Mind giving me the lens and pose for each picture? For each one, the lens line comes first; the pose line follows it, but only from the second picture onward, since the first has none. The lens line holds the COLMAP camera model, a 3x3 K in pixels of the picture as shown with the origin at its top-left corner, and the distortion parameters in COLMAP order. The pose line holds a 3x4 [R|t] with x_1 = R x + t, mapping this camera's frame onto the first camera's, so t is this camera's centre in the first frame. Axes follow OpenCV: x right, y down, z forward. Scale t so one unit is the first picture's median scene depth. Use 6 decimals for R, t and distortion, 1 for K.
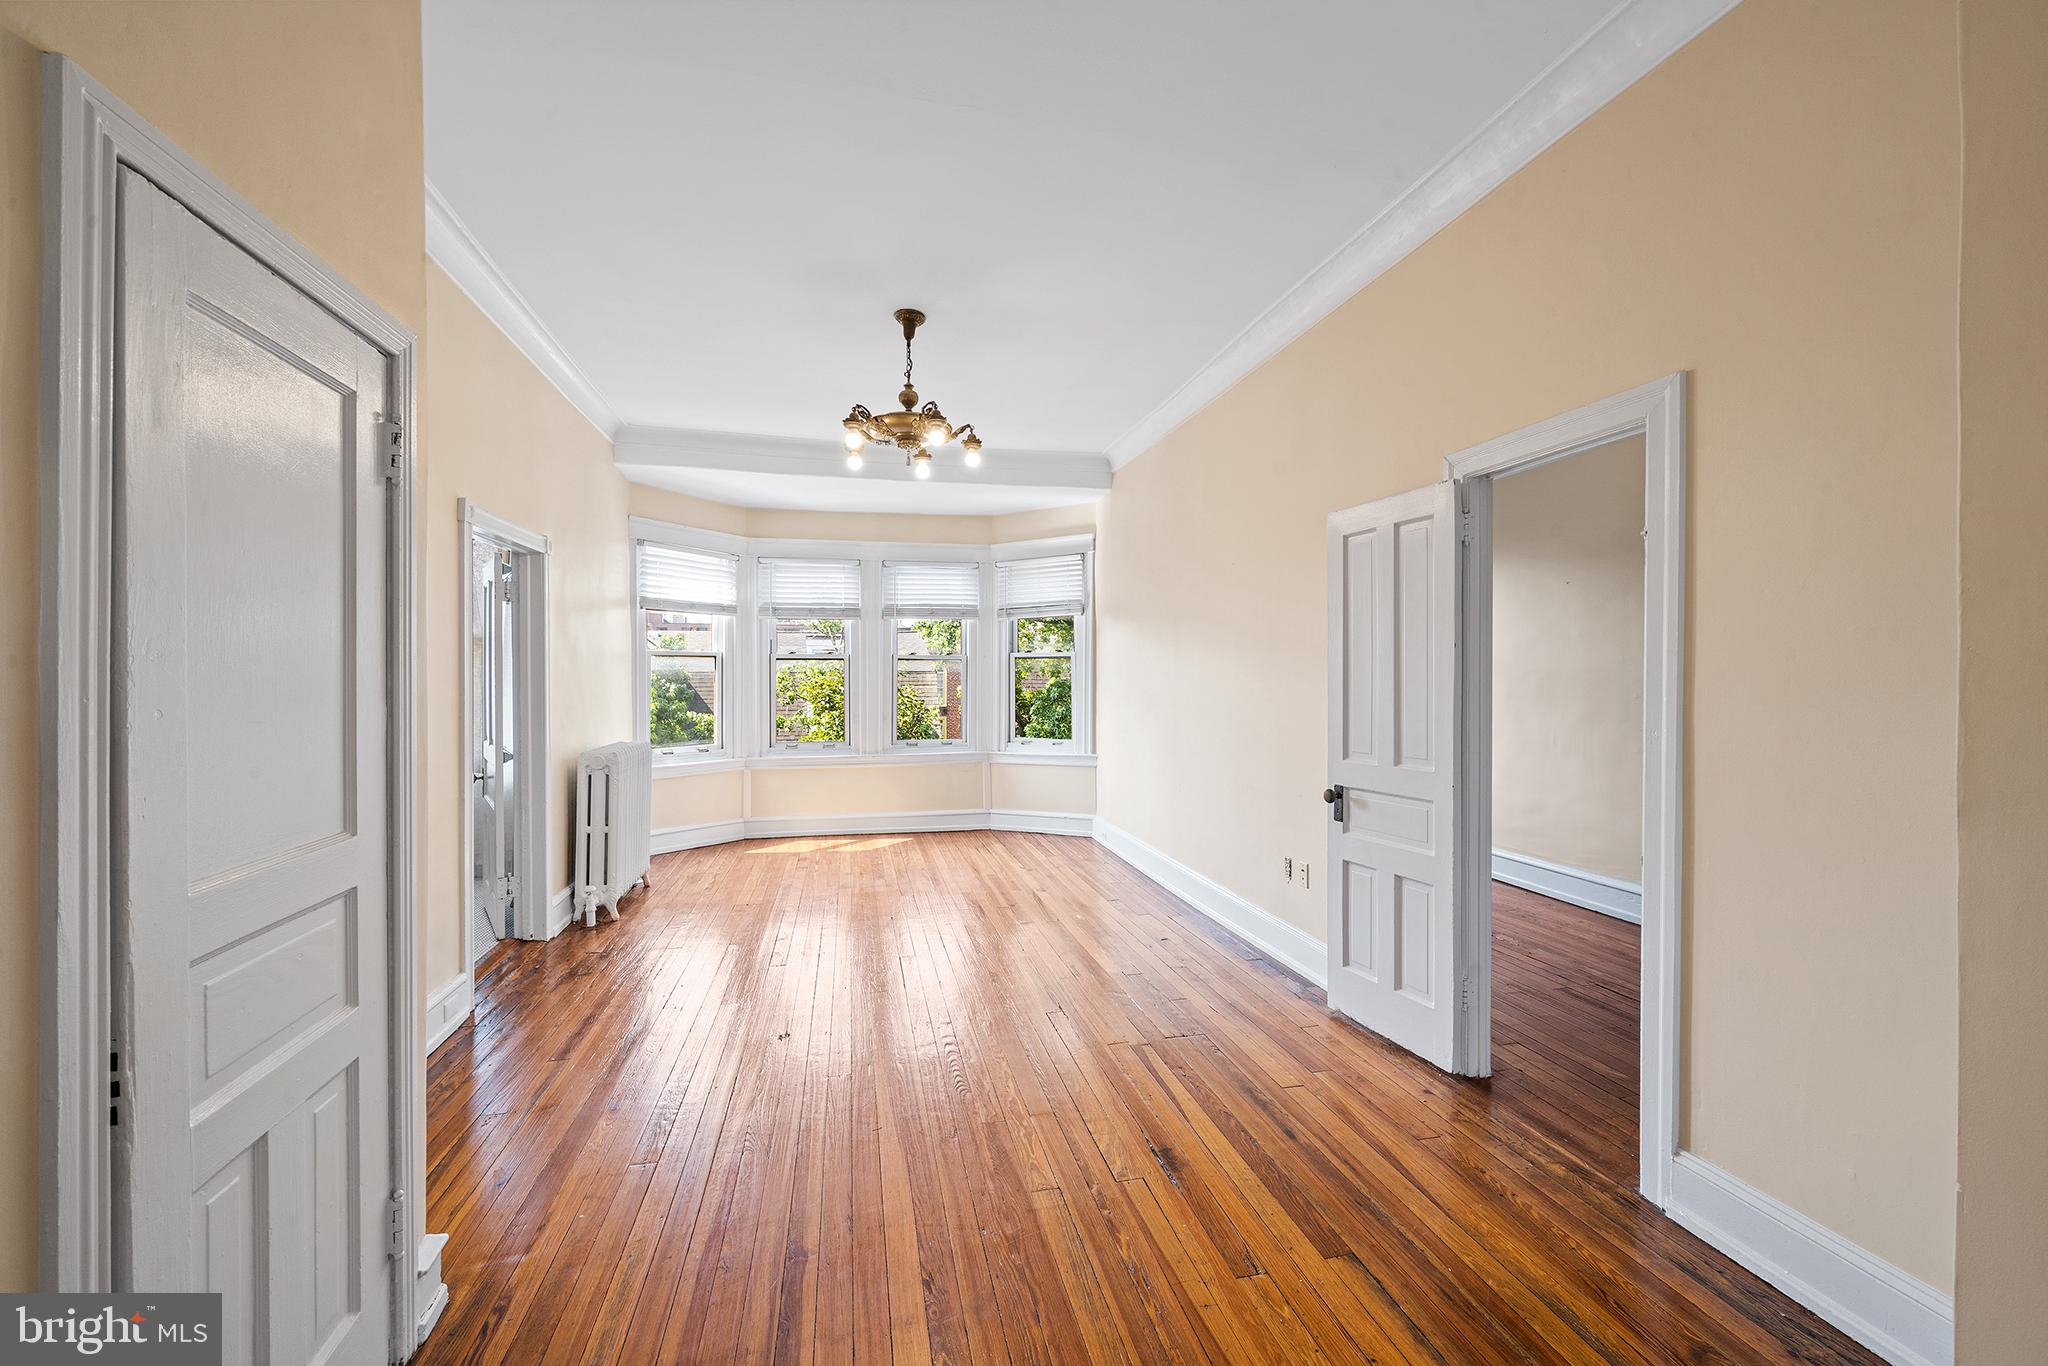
lens RADIAL K [[782.7, 0, 1034.5], [0, 782.7, 679.2], [0, 0, 1]] dist [-0.008341, -0.000061]
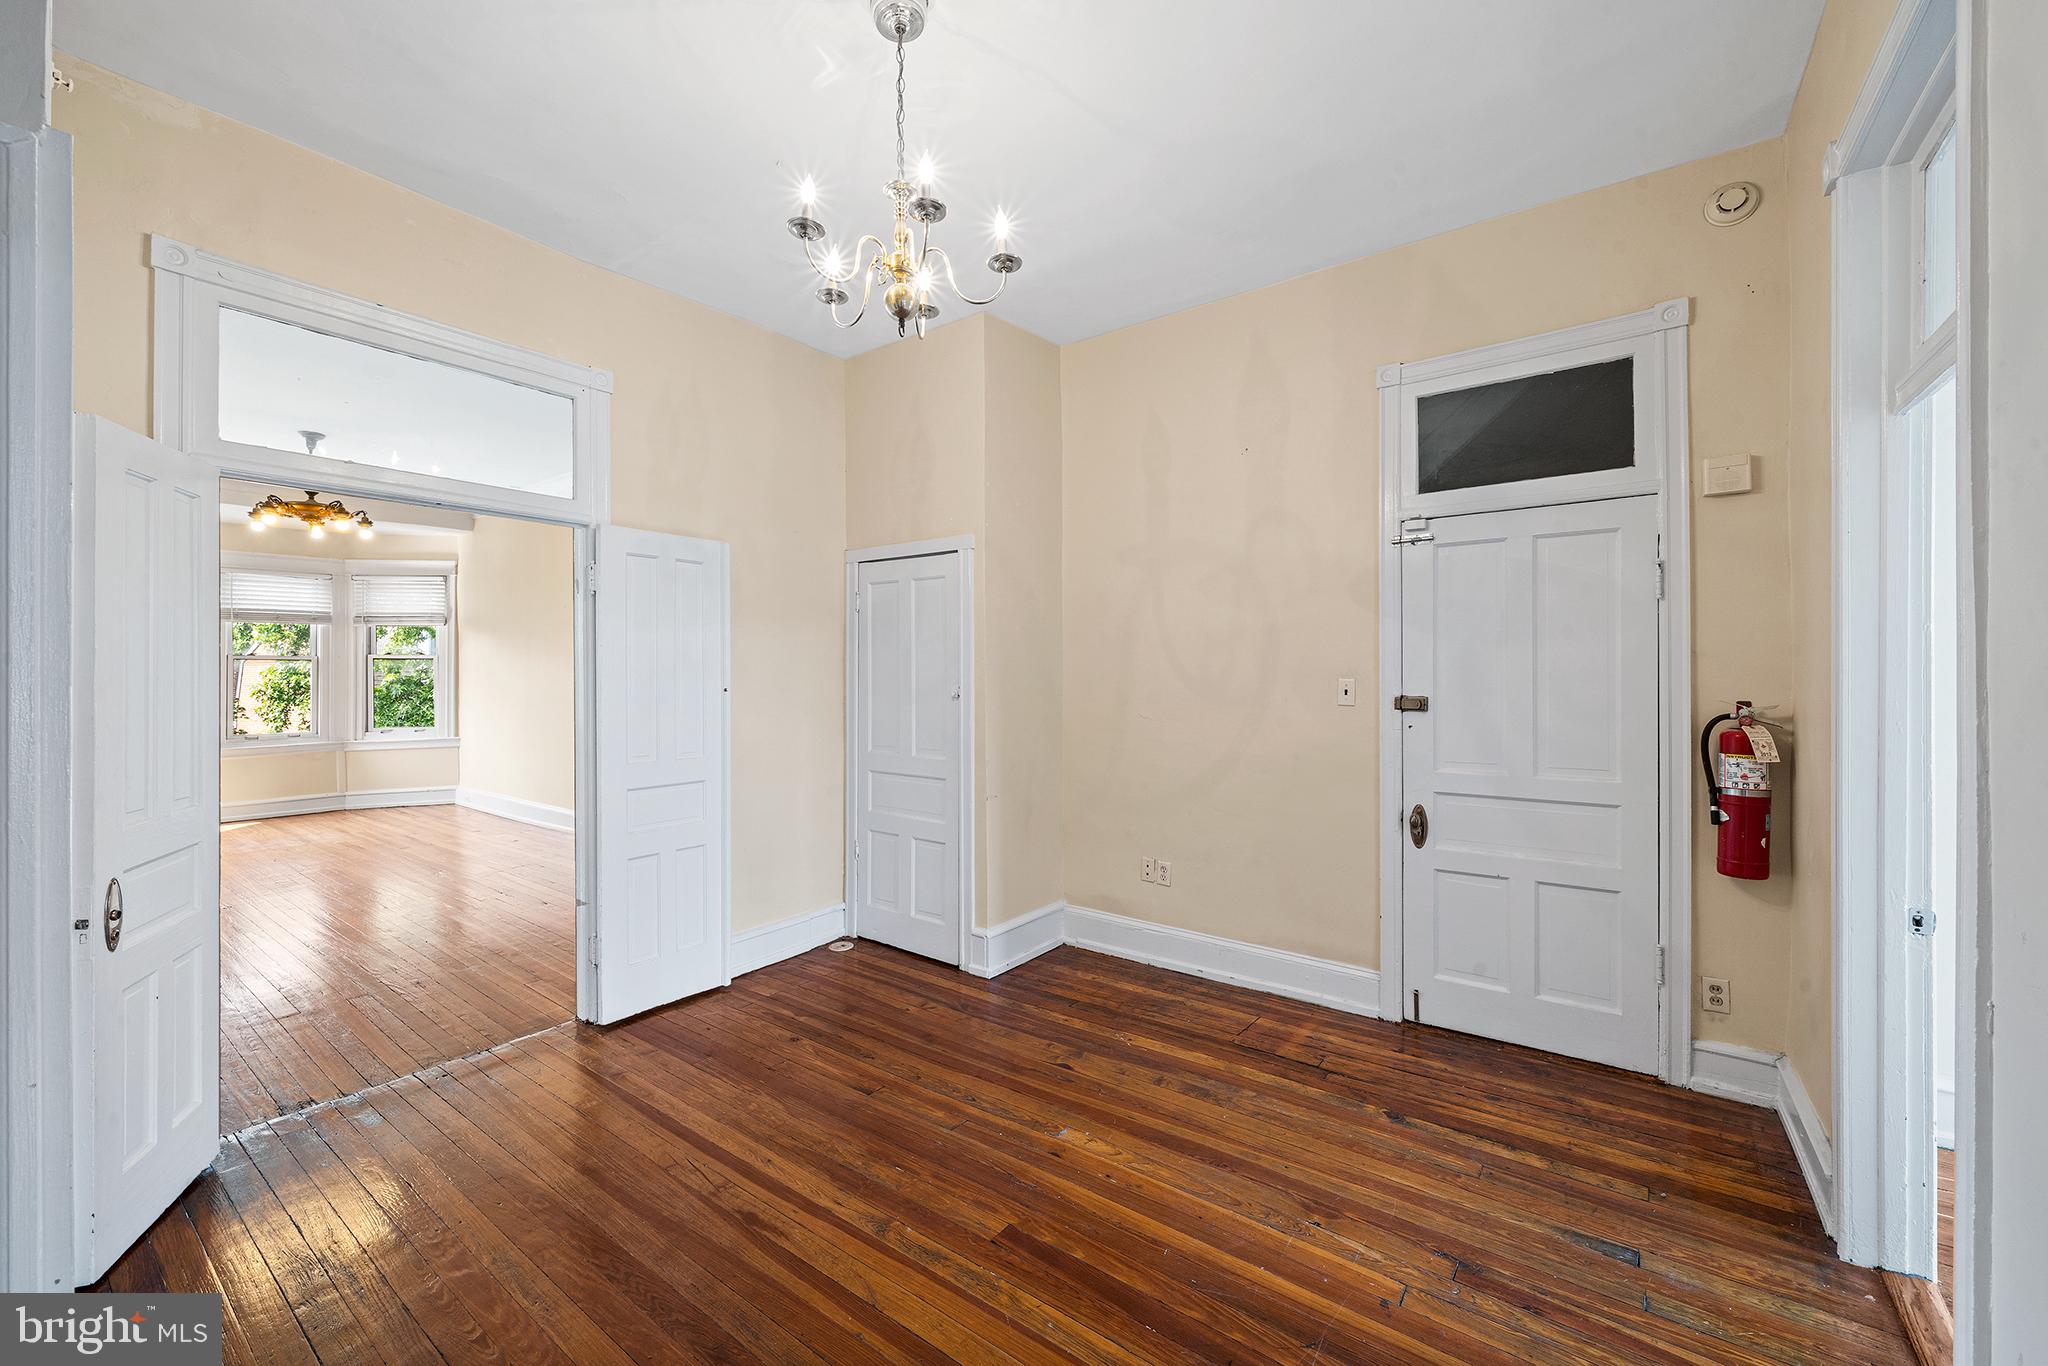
lens RADIAL K [[807.1, 0, 1032.4], [0, 807.1, 675.3], [0, 0, 1]] dist [-0.003342, -0.000349]
pose [[0.758032, -0.002422, 0.652213, -0.078640], [0.001394, 0.999997, 0.002093, -0.005147], [-0.652216, -0.000678, 0.758033, -0.688660]]
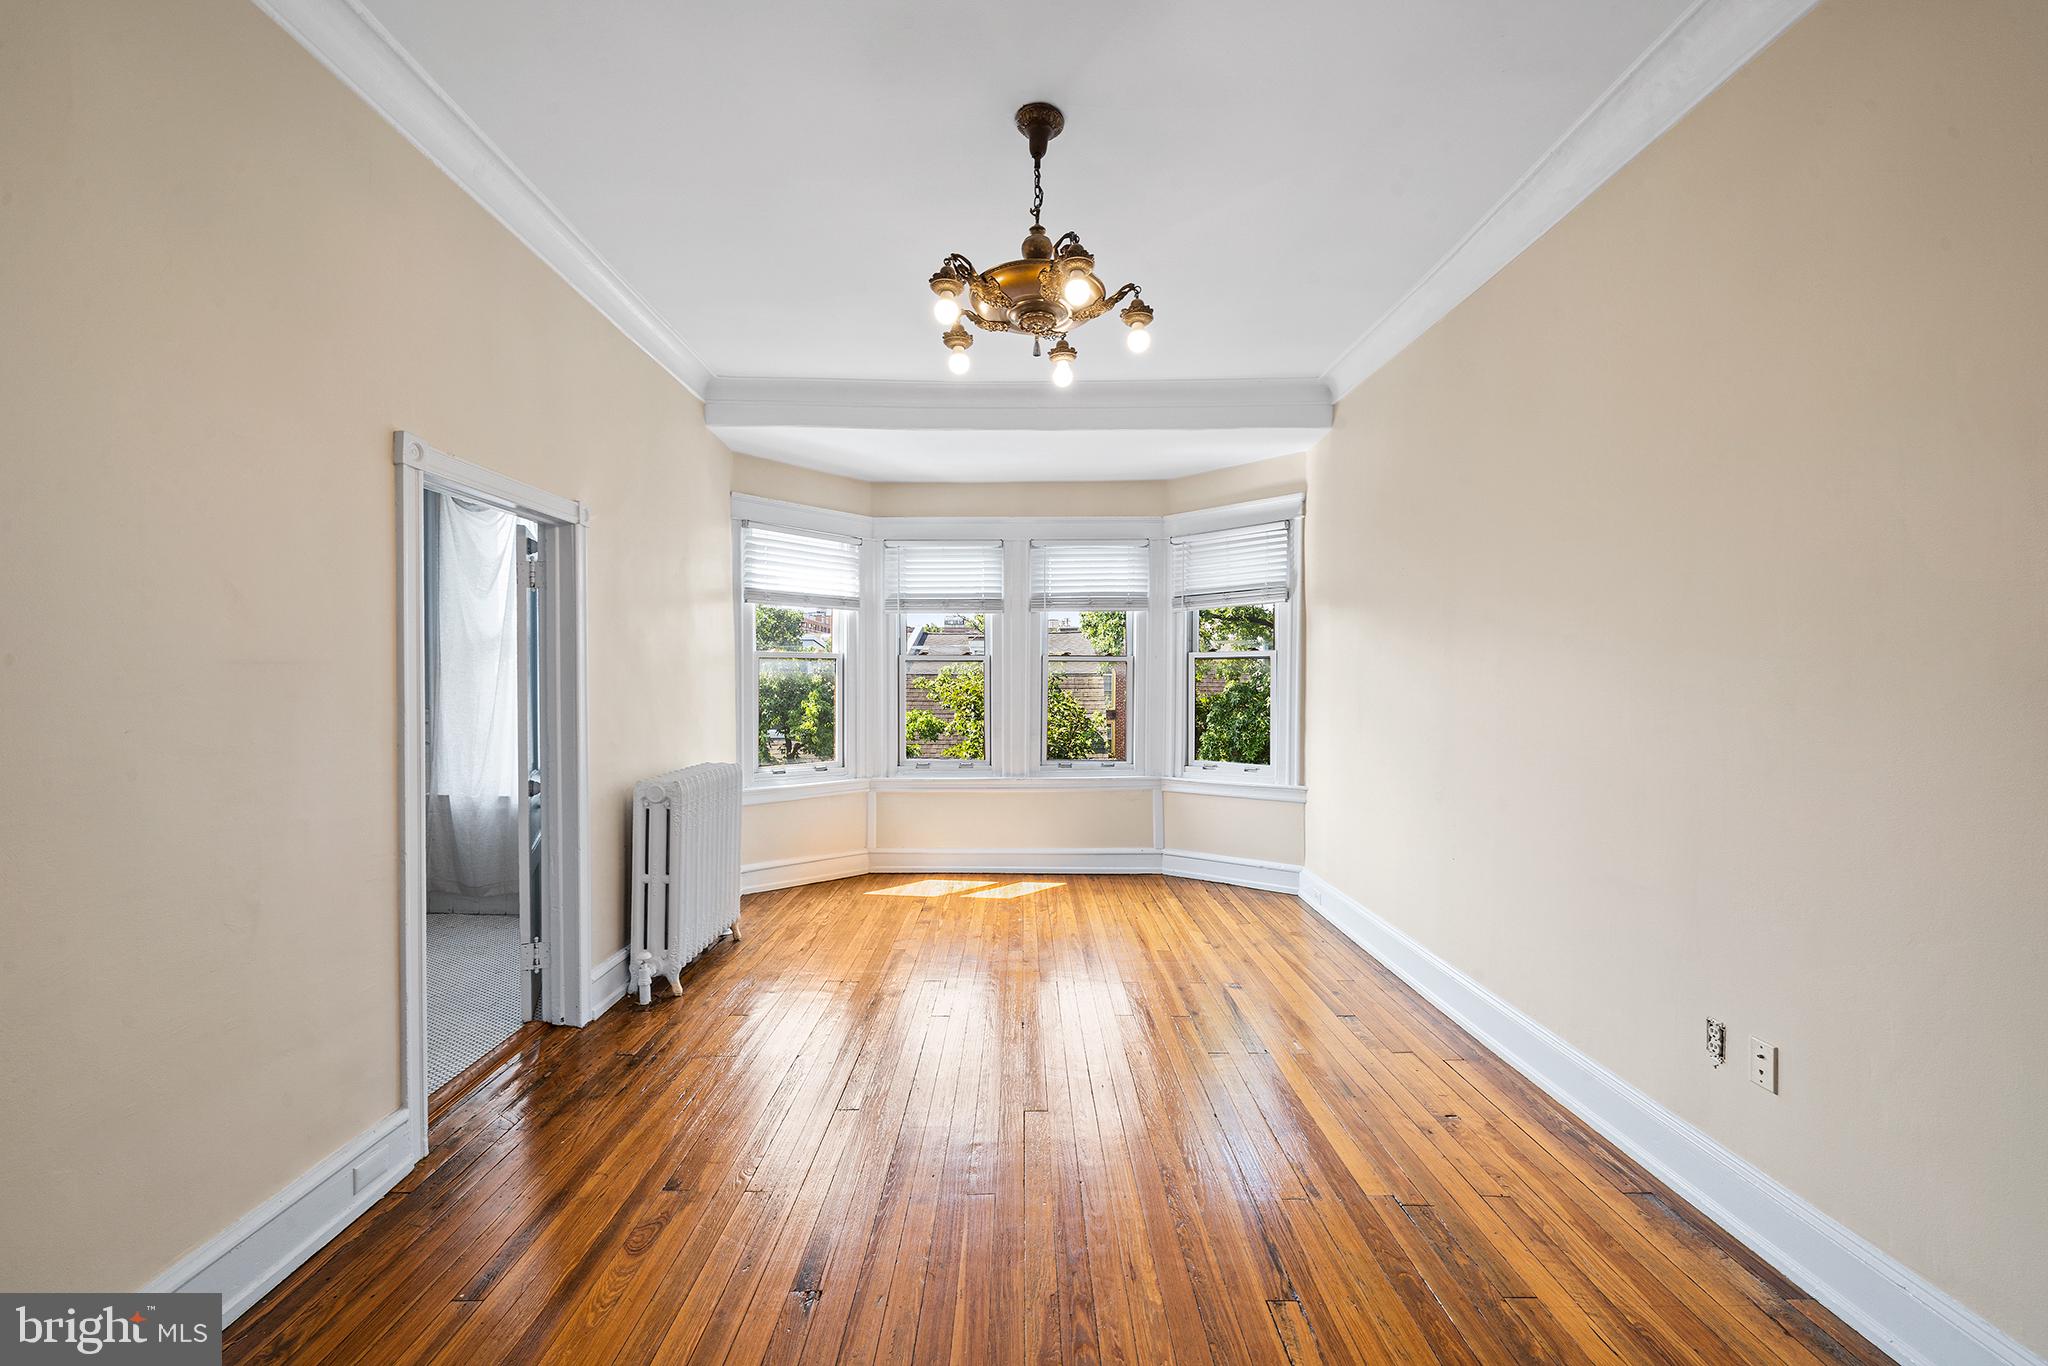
lens RADIAL K [[782.7, 0, 1027.0], [0, 782.7, 689.4], [0, 0, 1]] dist [-0.008341, -0.000061]
pose [[0.974570, 0.004952, -0.224030, -0.016433], [-0.002490, 0.999933, 0.011268, -0.005940], [0.224071, -0.010423, 0.974517, 0.244311]]
